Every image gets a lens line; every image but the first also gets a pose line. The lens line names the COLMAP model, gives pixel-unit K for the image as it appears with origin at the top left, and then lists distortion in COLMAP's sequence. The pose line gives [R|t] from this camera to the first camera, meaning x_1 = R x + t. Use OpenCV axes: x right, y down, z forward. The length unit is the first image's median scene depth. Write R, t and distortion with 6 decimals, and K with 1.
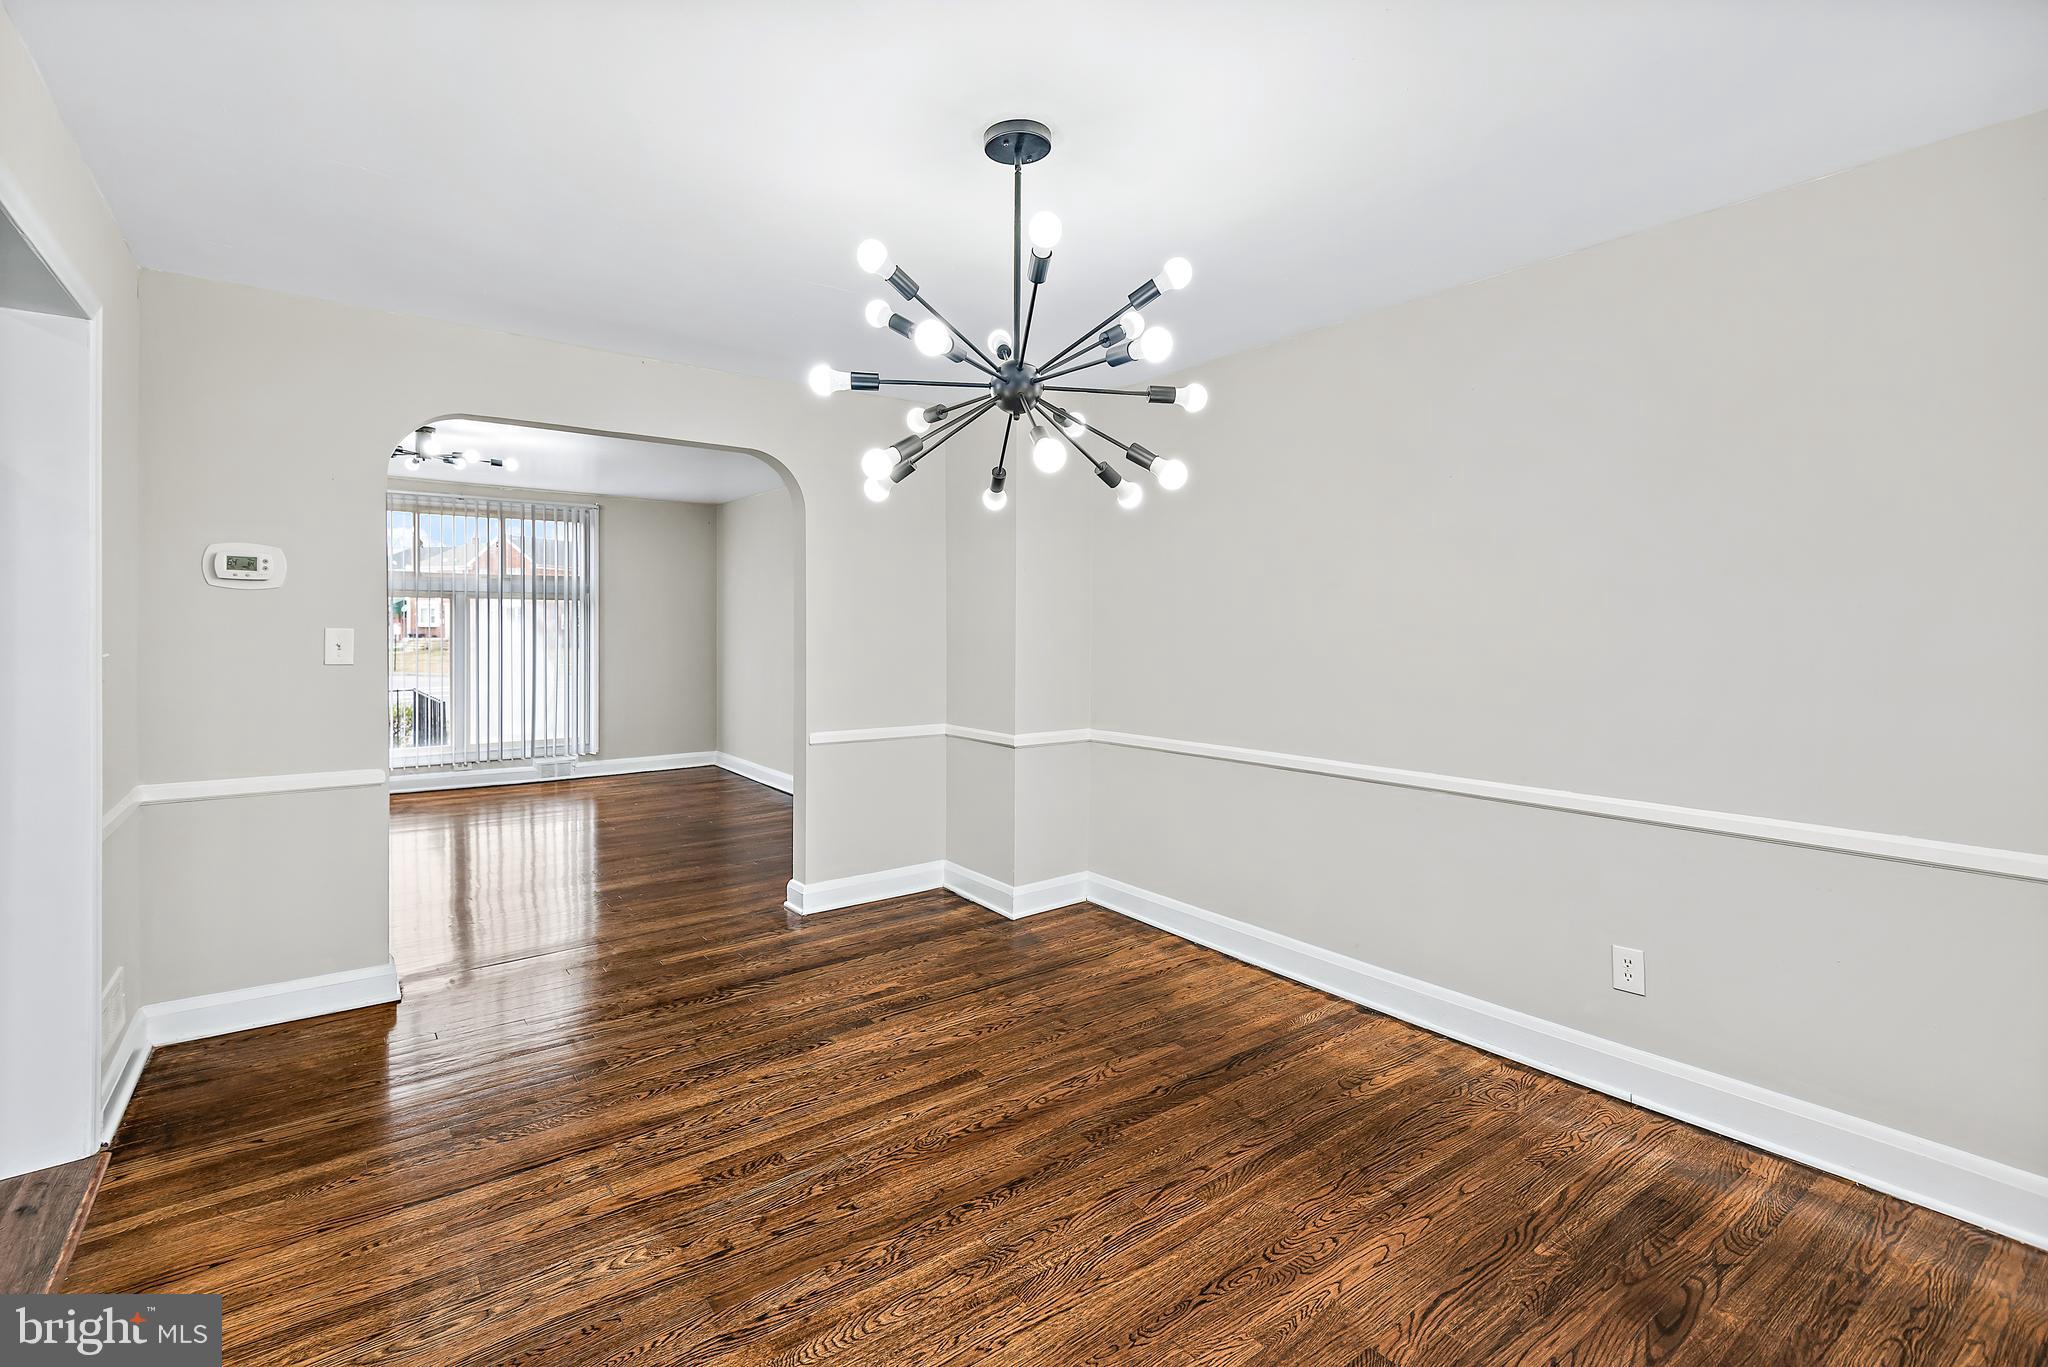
lens RADIAL K [[928.7, 0, 1025.1], [0, 928.7, 628.7], [0, 0, 1]] dist [0.034198, -0.017570]
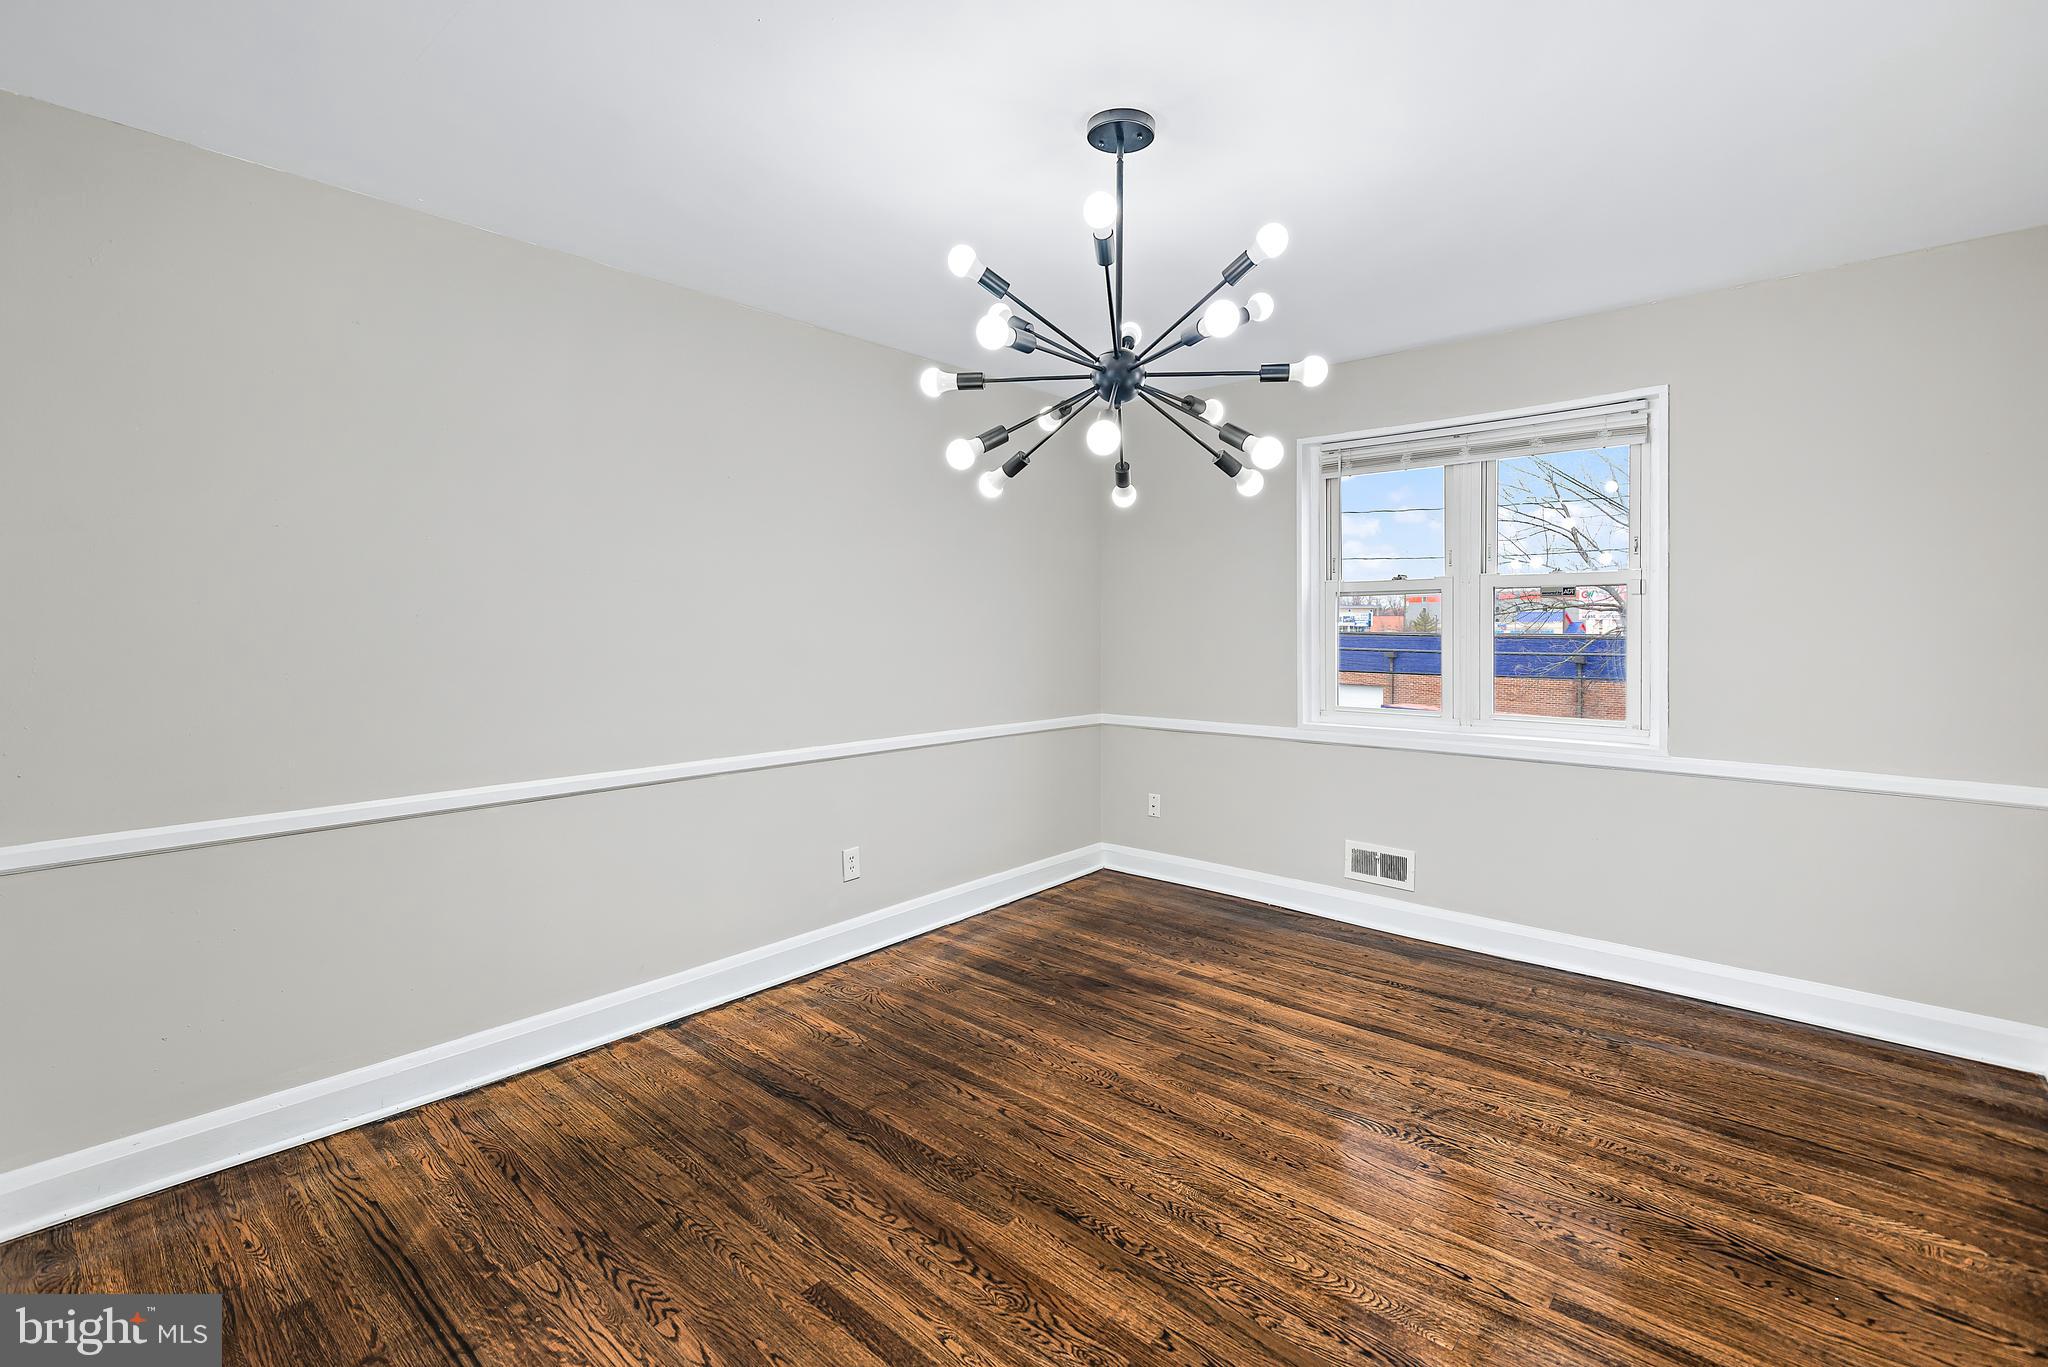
lens RADIAL K [[928.7, 0, 1025.1], [0, 928.7, 628.7], [0, 0, 1]] dist [0.034198, -0.017570]
pose [[-0.194250, -0.011278, 0.980887, -0.783738], [0.000960, 0.999931, 0.011687, 0.000478], [-0.980952, 0.003212, -0.194225, 1.055991]]
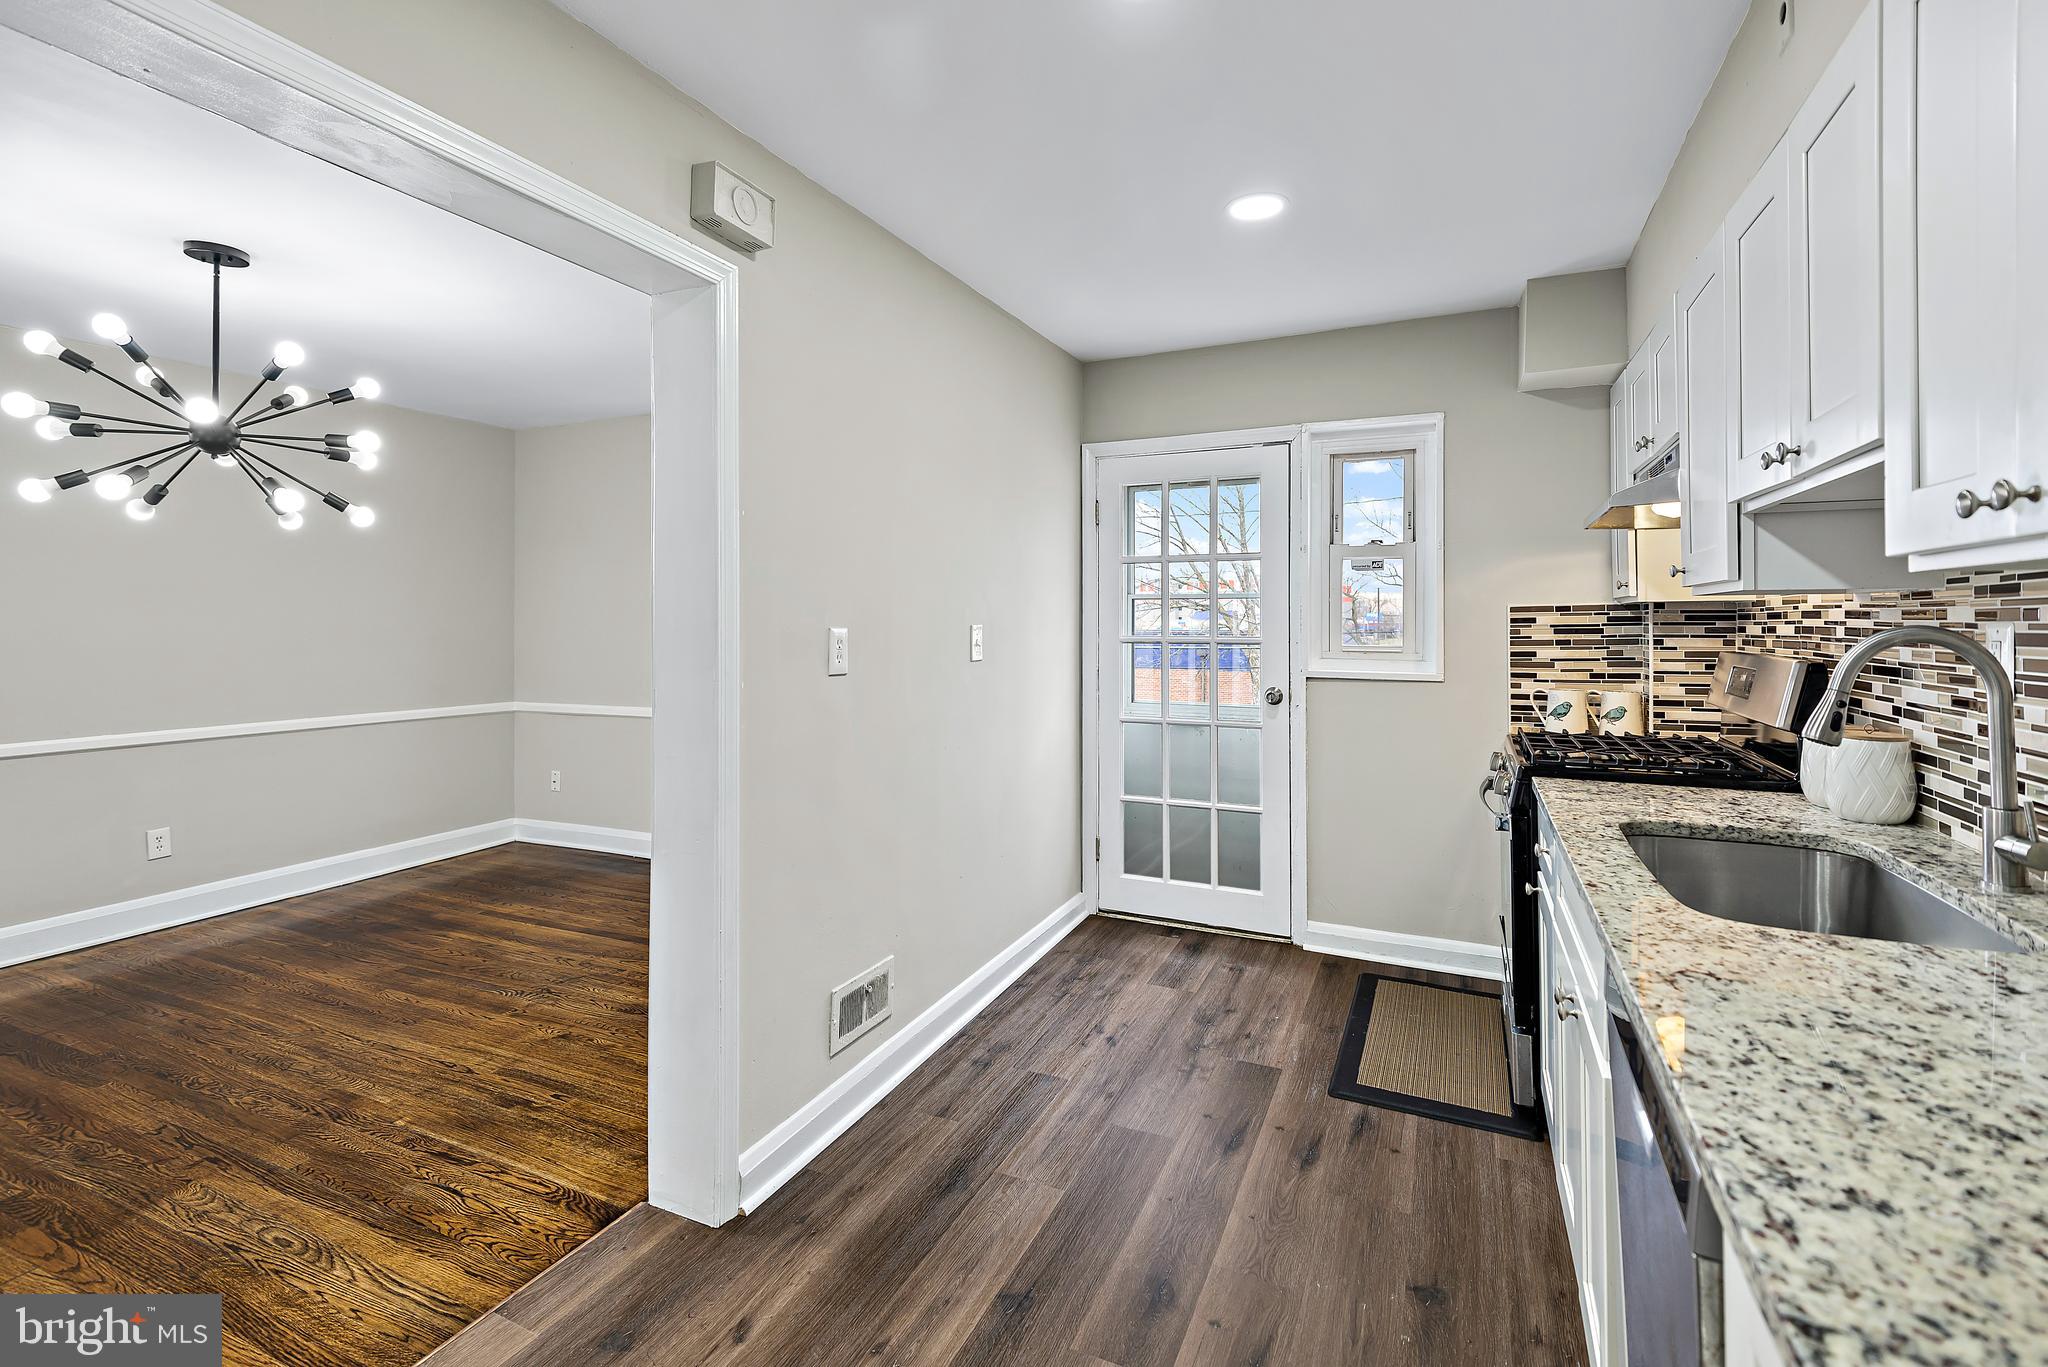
lens RADIAL K [[938.9, 0, 1016.9], [0, 938.9, 619.5], [0, 0, 1]] dist [0.024832, -0.010704]
pose [[-0.466046, -0.004952, 0.884747, -1.391420], [0.001354, 0.999979, 0.006310, -0.002431], [-0.884759, 0.004139, -0.466030, 0.515640]]
